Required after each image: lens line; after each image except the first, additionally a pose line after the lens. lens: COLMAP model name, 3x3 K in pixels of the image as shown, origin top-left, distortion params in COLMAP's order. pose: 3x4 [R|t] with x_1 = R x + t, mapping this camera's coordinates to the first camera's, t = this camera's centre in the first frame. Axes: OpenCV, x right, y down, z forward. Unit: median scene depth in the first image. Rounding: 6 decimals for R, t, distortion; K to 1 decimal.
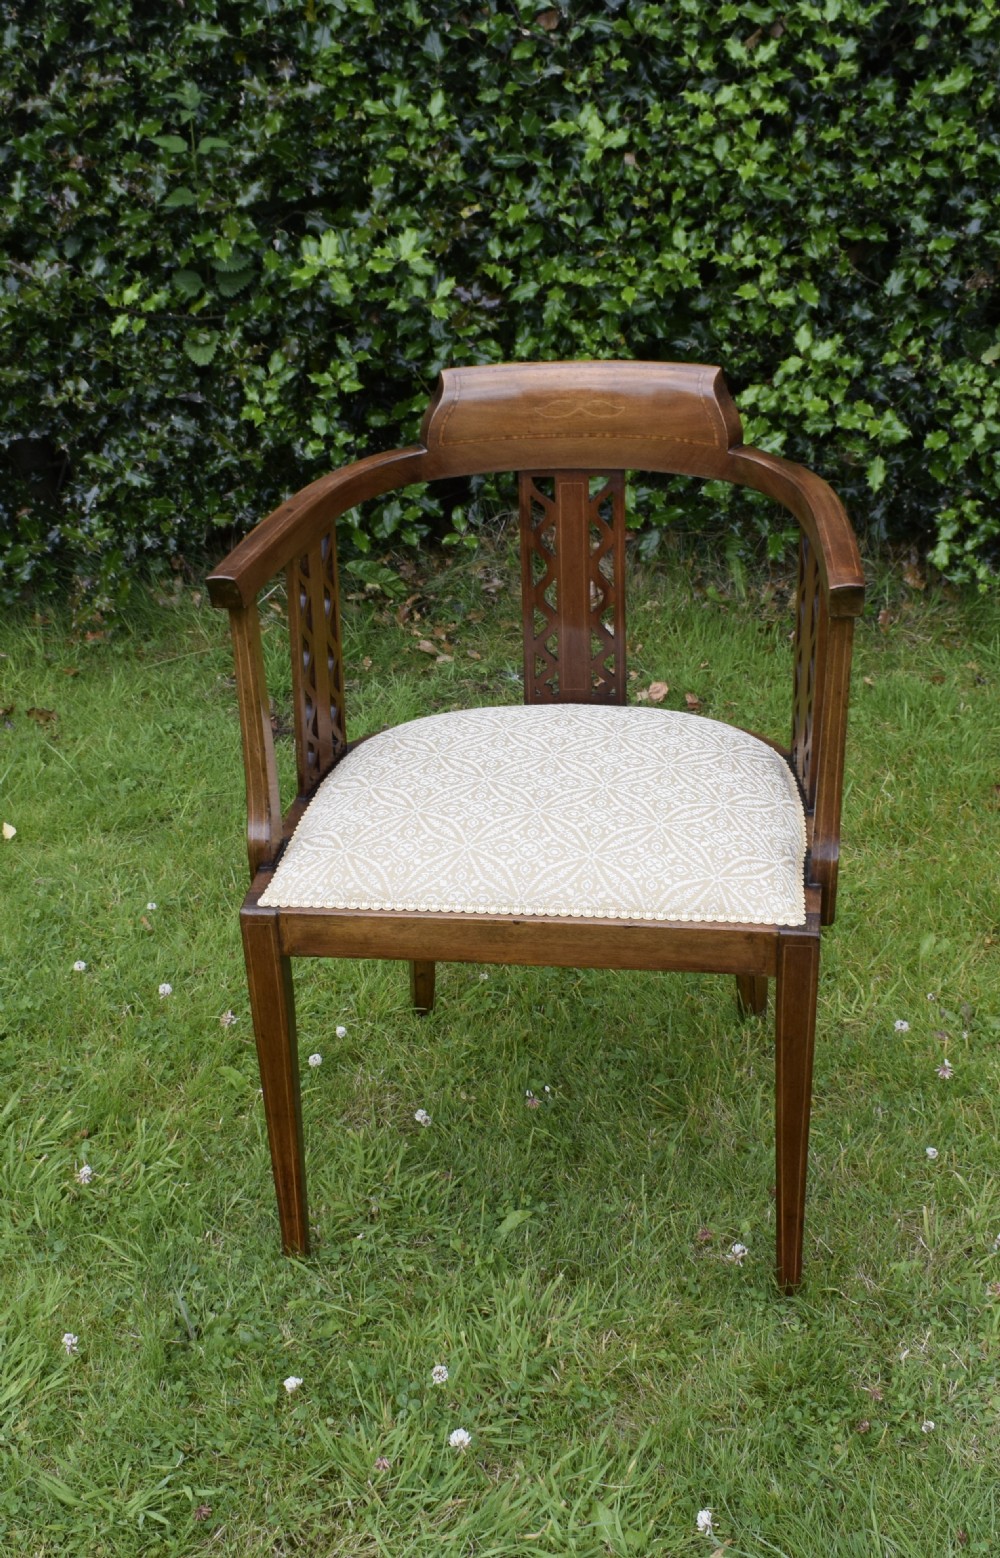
lens RADIAL K [[1964.4, 0, 454.1], [0, 1964.4, 805.5], [0, 0, 1]] dist [-0.027339, 0.000000]
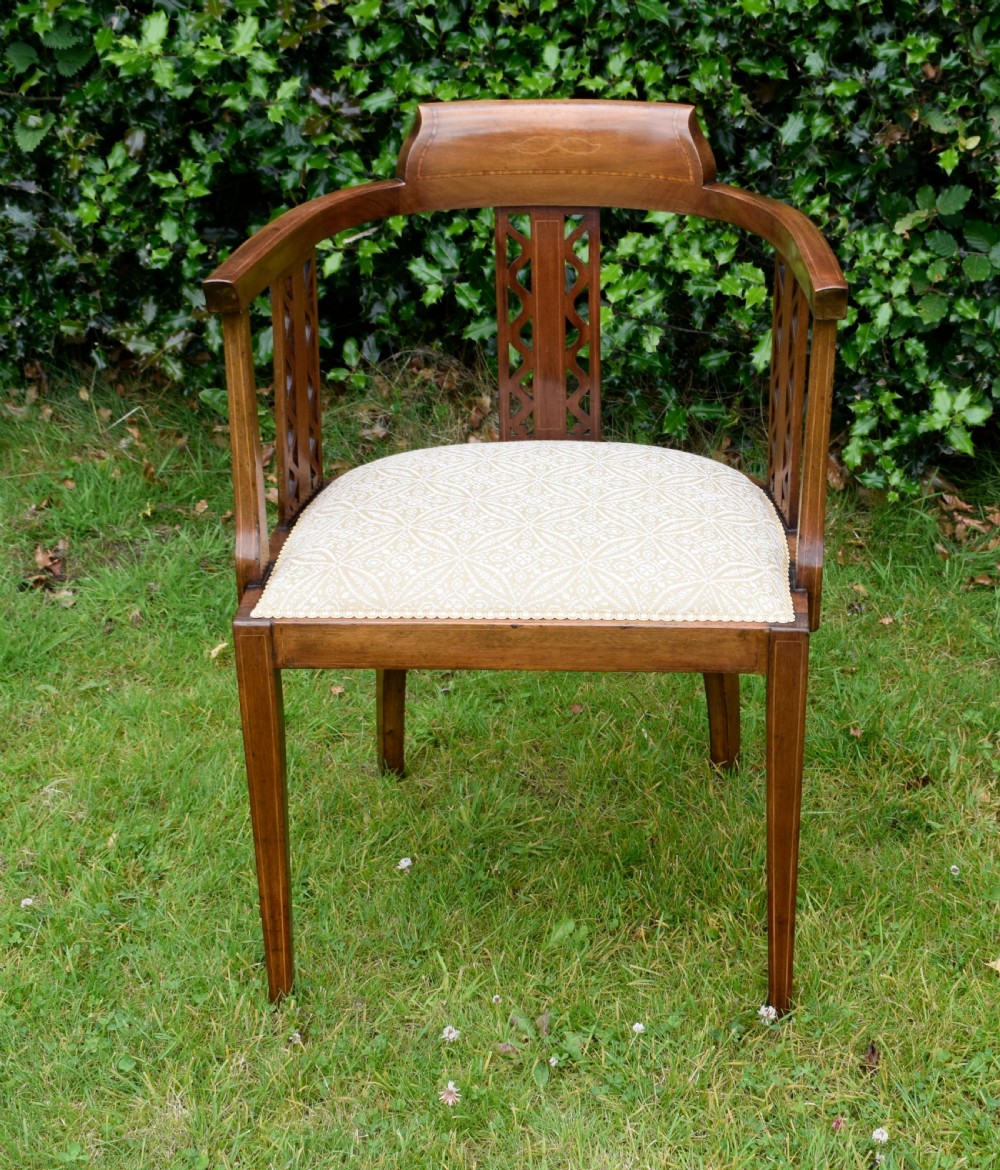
lens RADIAL K [[2166.0, 0, 655.7], [0, 2166.0, 591.8], [0, 0, 1]] dist [-0.023012, 0.000000]
pose [[0.990540, 0.108103, -0.084522, 0.262922], [-0.109781, 0.993836, -0.015443, -0.046874], [0.082331, 0.024576, 0.996302, 0.069299]]
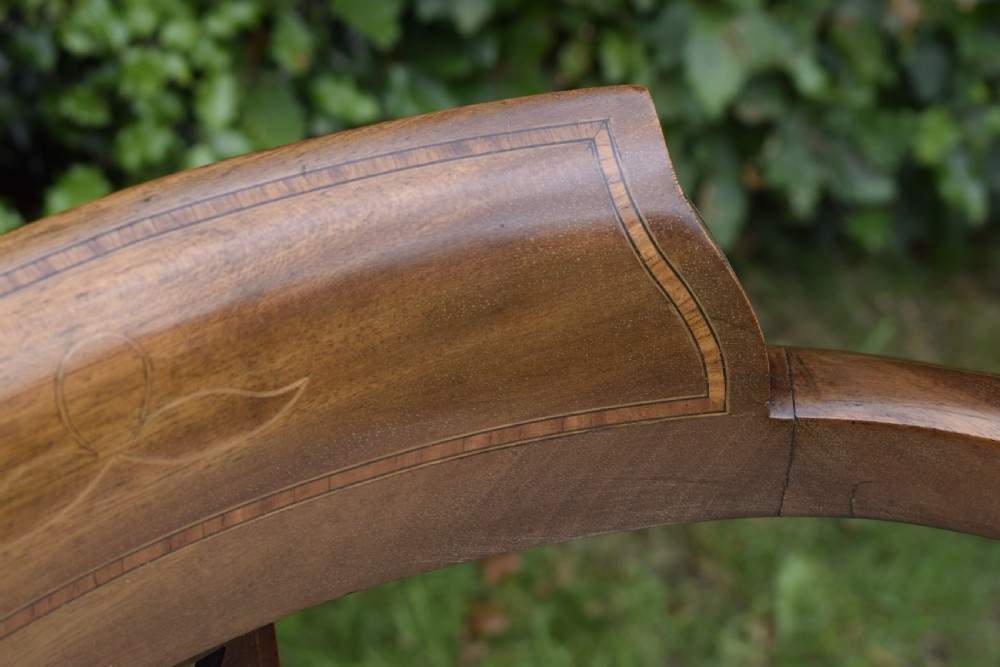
lens RADIAL K [[2293.7, 0, 500.6], [0, 2293.7, 336.2], [0, 0, 1]] dist [-0.040908, 0.000000]
pose [[0.832180, -0.245579, 0.497159, 0.103460], [0.174361, 0.966993, 0.185803, -0.230789], [-0.526379, -0.067936, 0.847532, 0.629575]]
